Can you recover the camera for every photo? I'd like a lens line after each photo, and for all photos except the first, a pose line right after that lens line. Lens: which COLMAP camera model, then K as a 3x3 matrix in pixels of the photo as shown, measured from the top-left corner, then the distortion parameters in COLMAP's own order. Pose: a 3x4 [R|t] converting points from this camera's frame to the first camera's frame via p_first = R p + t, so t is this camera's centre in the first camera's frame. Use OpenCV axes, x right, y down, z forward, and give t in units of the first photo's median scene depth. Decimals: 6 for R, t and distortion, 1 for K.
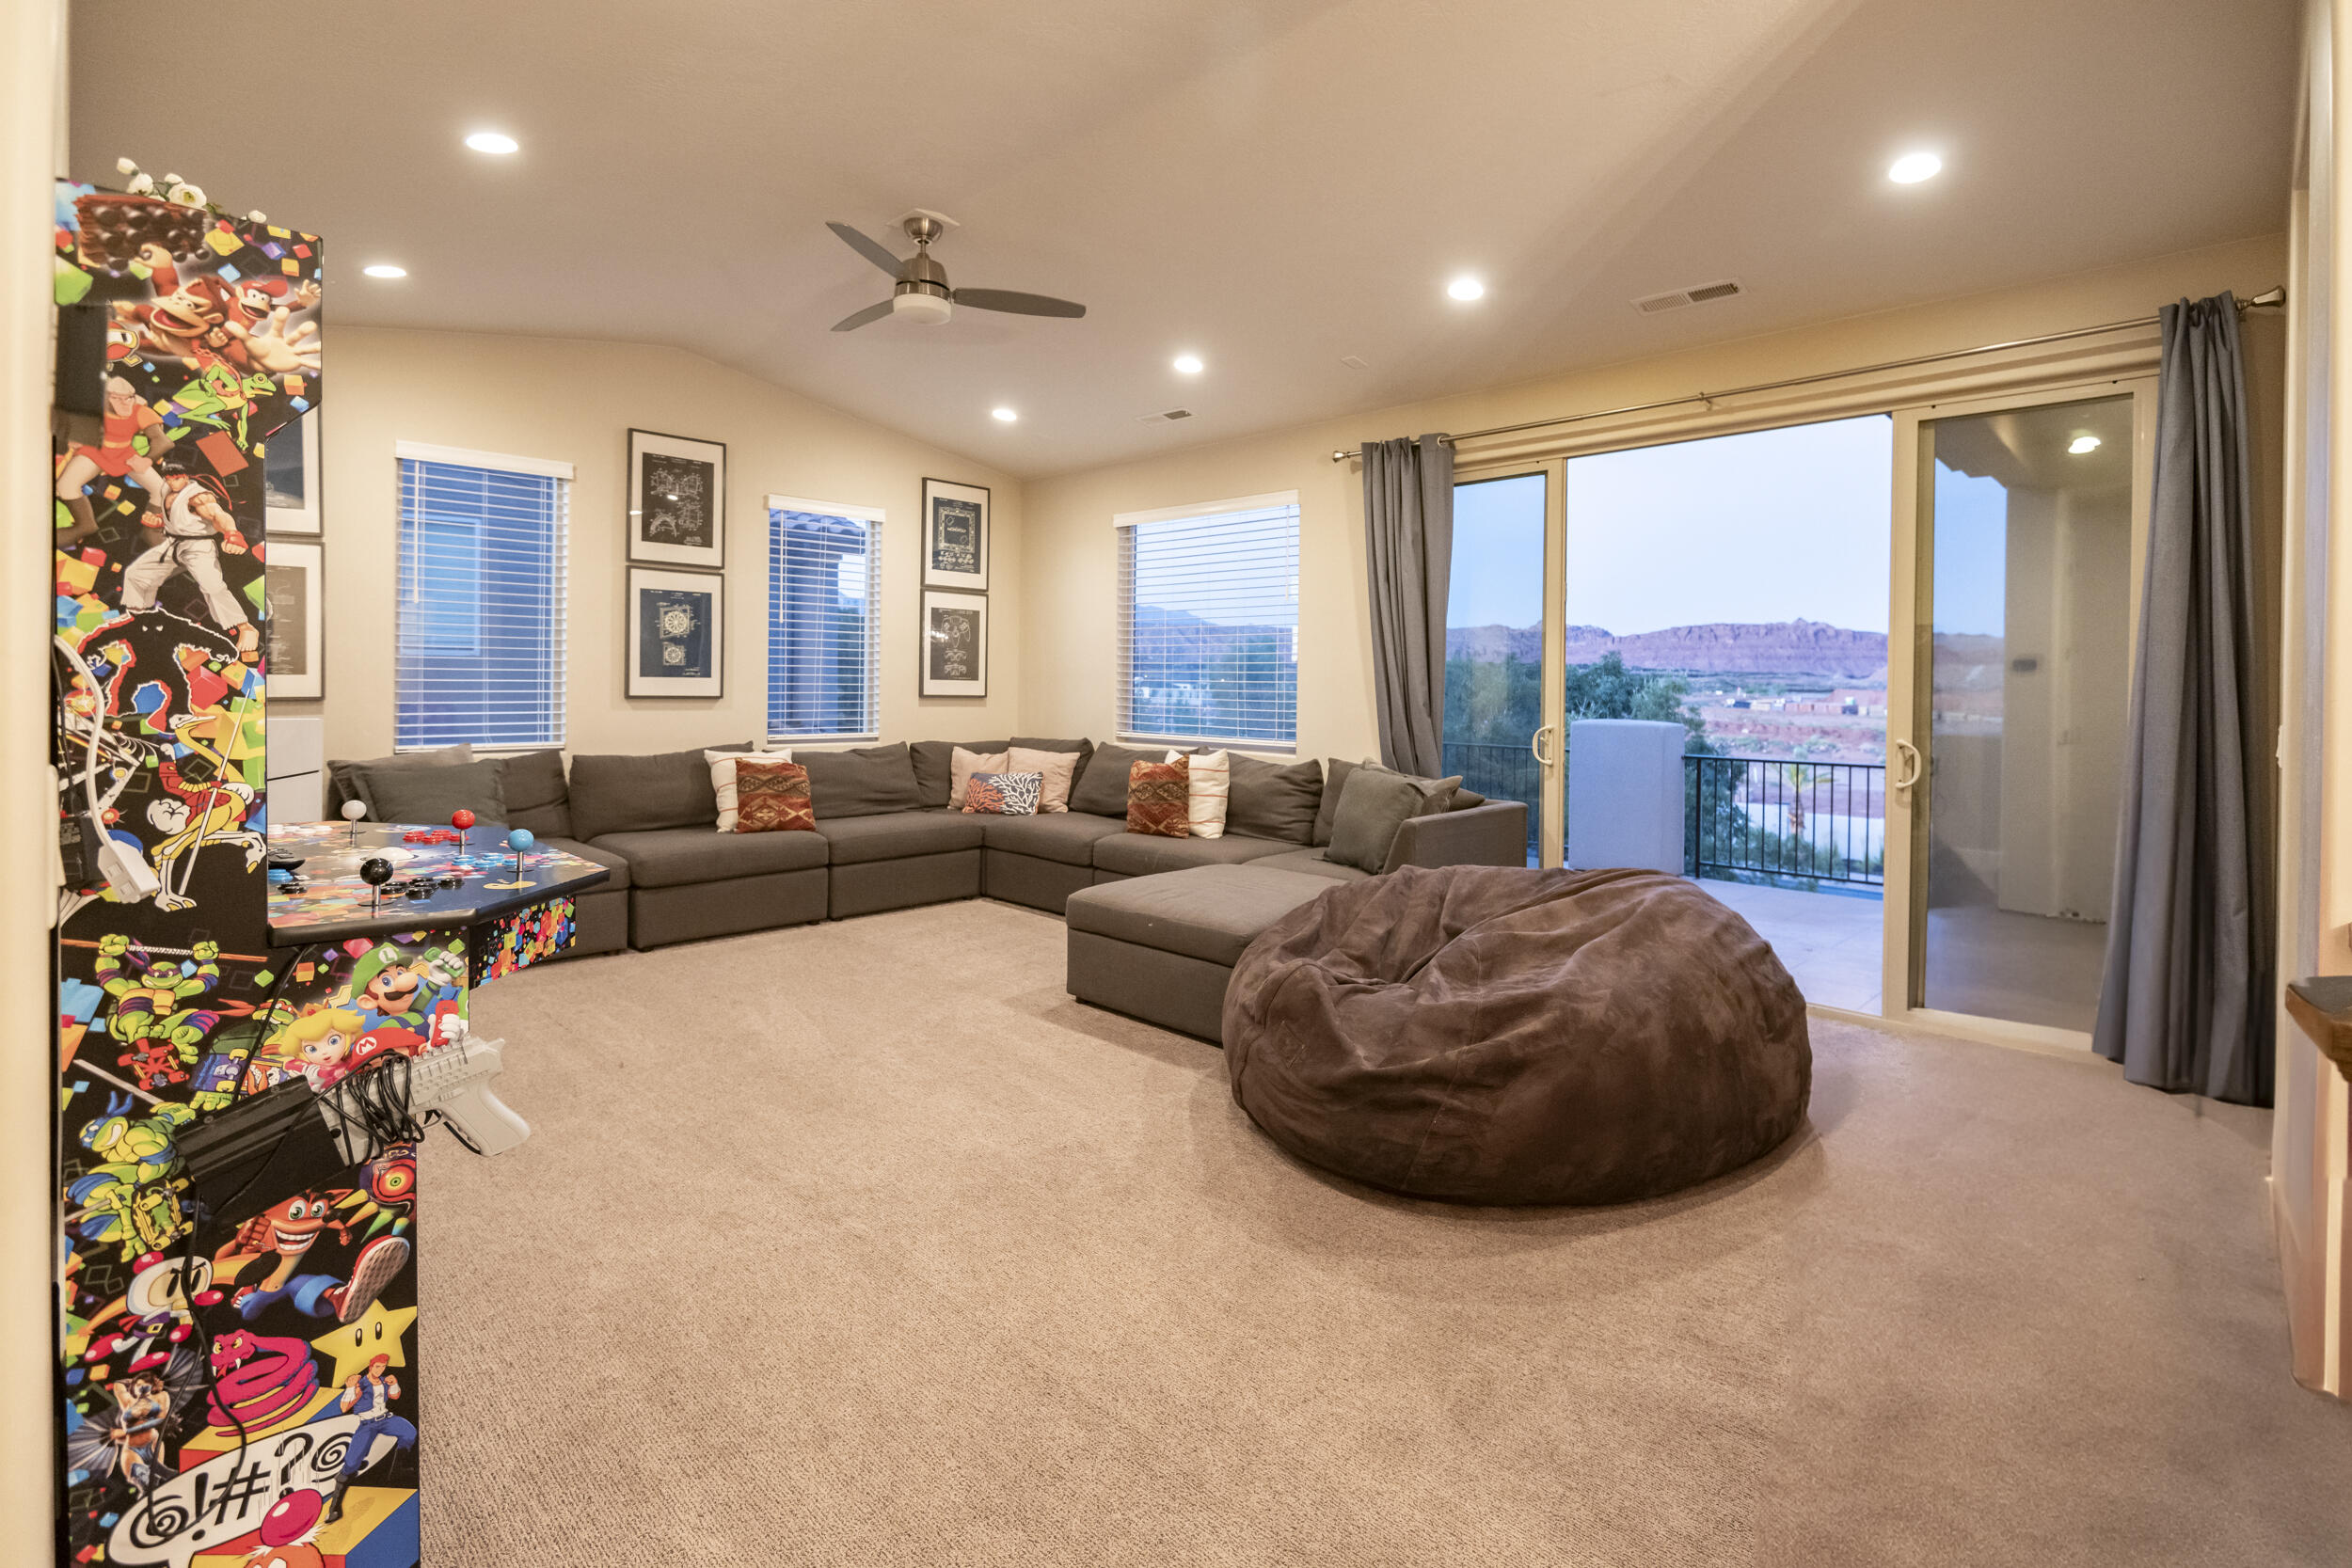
lens RADIAL K [[1078.9, 0, 1198.1], [0, 1078.9, 704.2], [0, 0, 1]] dist [0.004235, -0.002937]
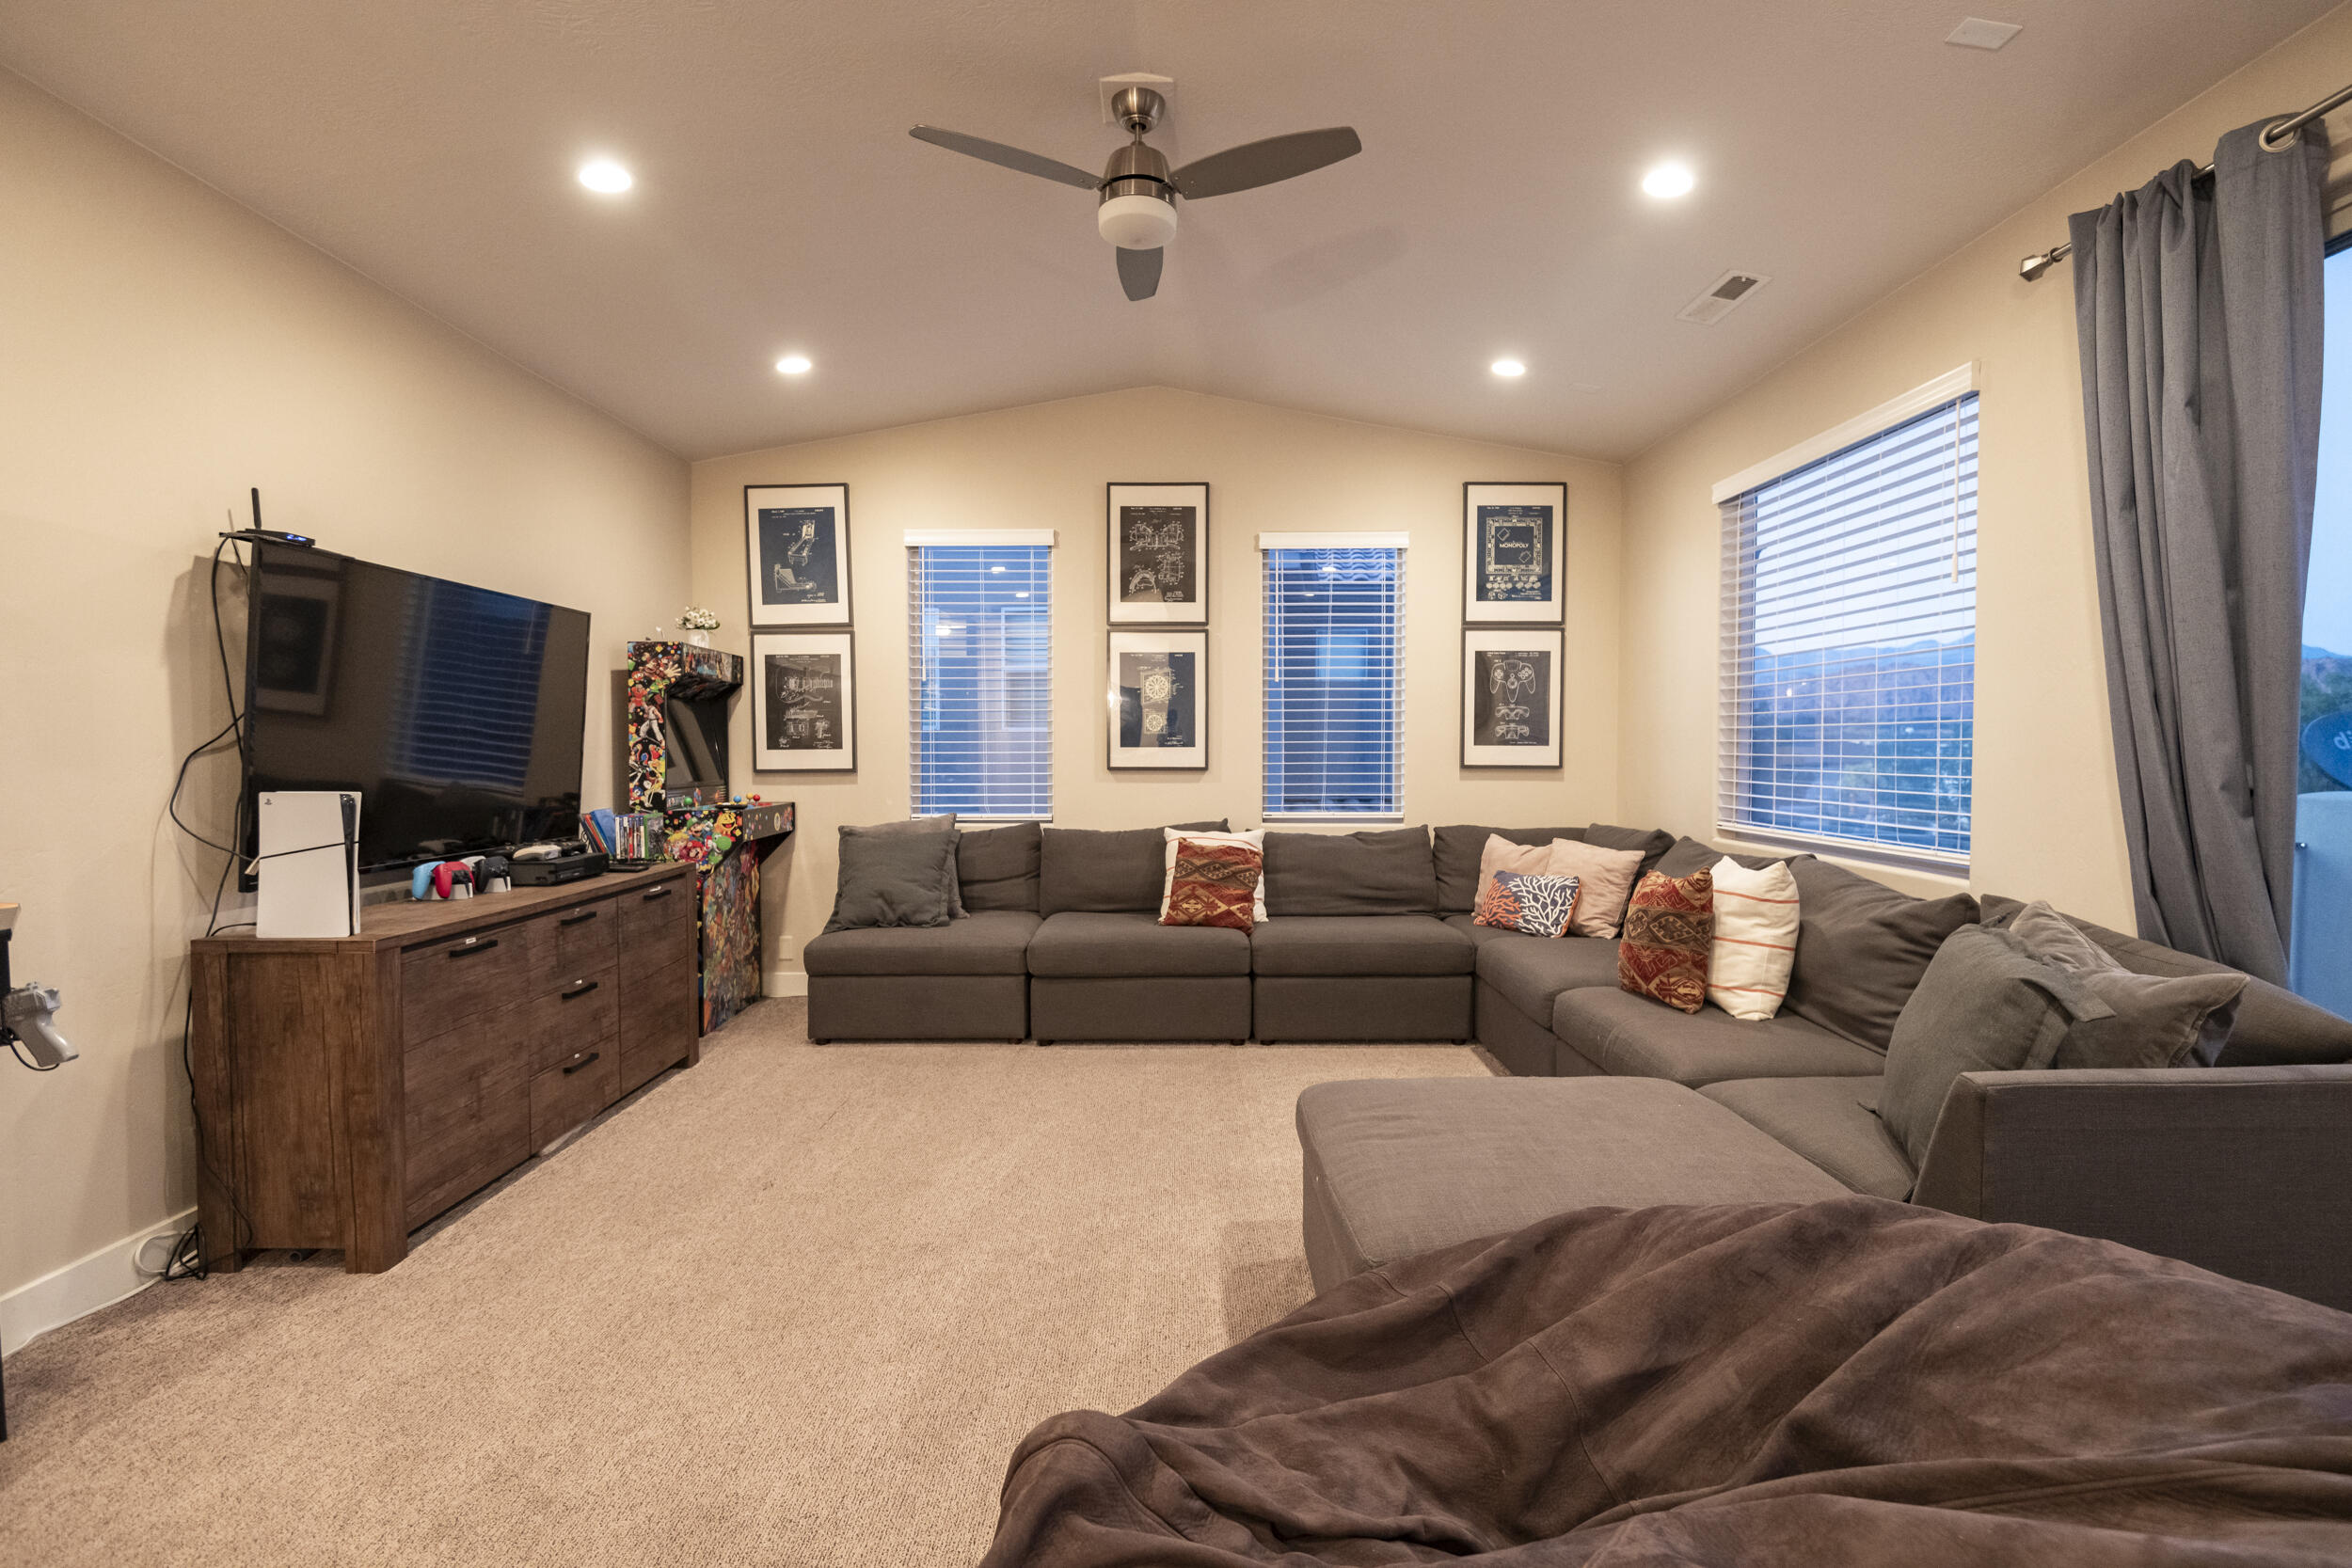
lens RADIAL K [[1100.4, 0, 1194.7], [0, 1100.4, 789.8], [0, 0, 1]] dist [-0.000745, -0.006009]
pose [[0.699544, 0.013666, -0.714459, 0.206724], [-0.003263, 0.999868, 0.015931, -0.003428], [0.714582, -0.008813, 0.699496, 0.368202]]
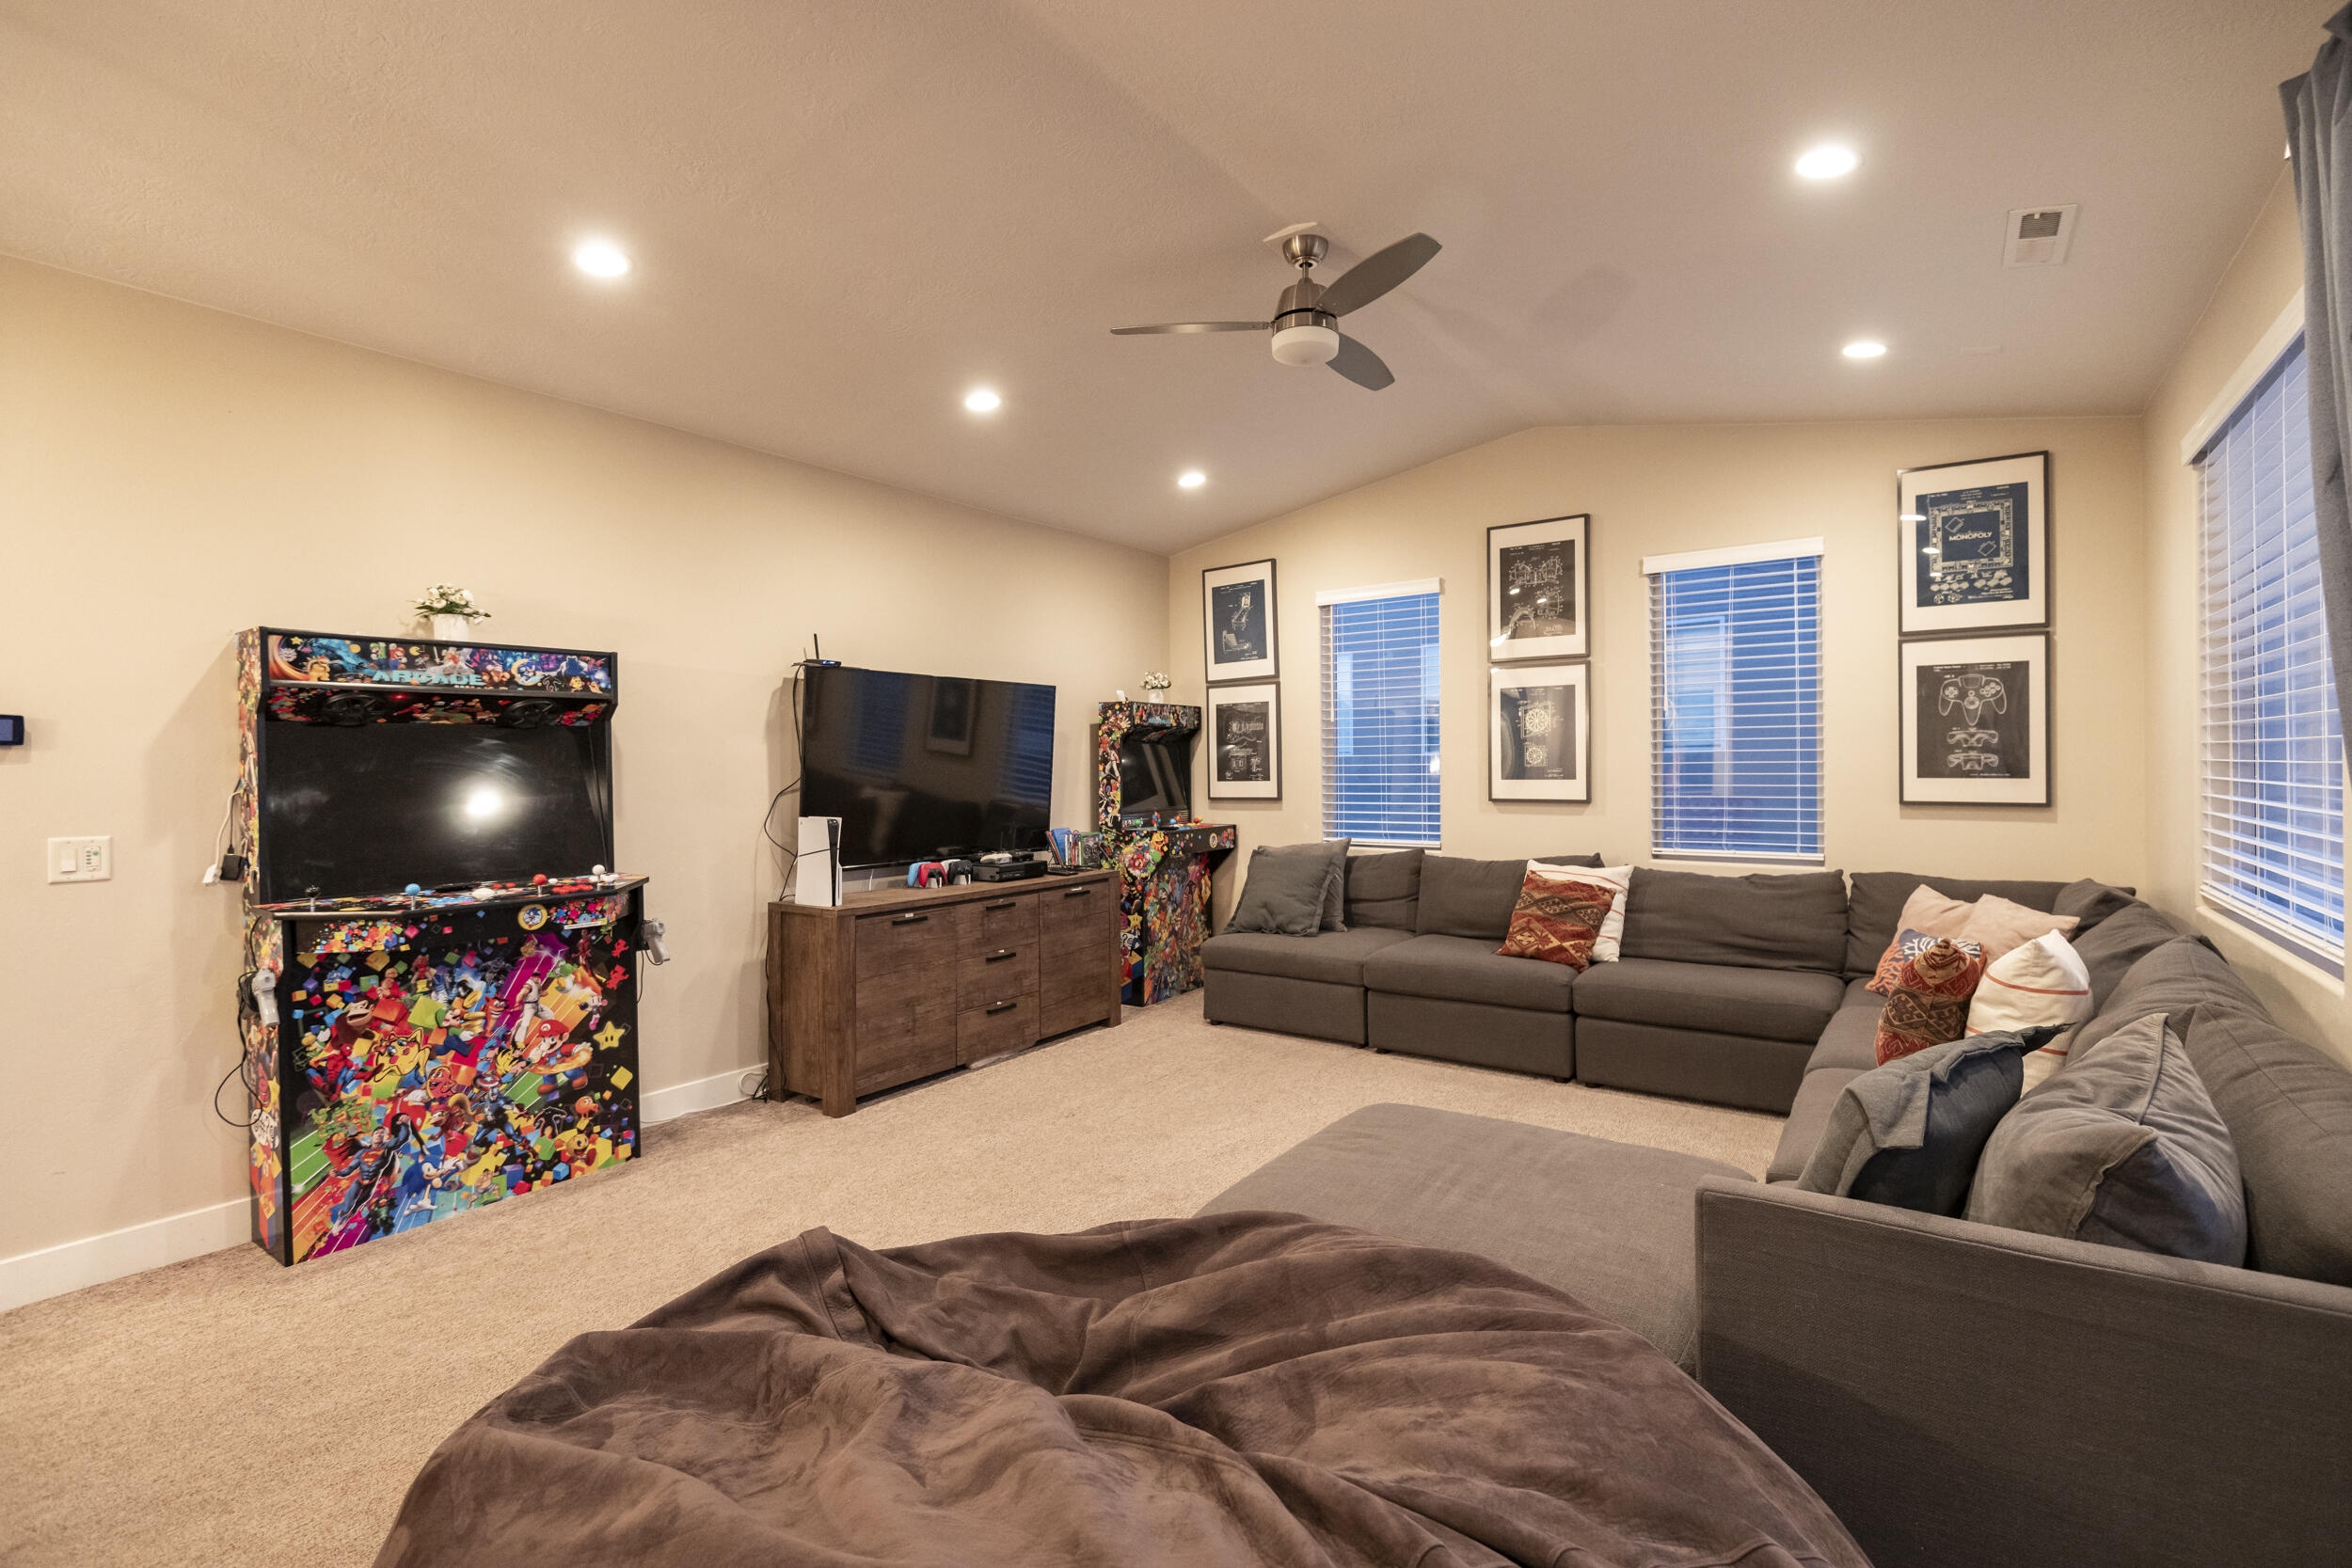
lens RADIAL K [[1078.9, 0, 1180.8], [0, 1078.9, 770.1], [0, 0, 1]] dist [0.004235, -0.002937]
pose [[0.148276, -0.010028, -0.988895, 0.391666], [-0.007722, 0.999906, -0.011297, -0.019832], [0.988916, 0.009311, 0.148185, 0.556692]]
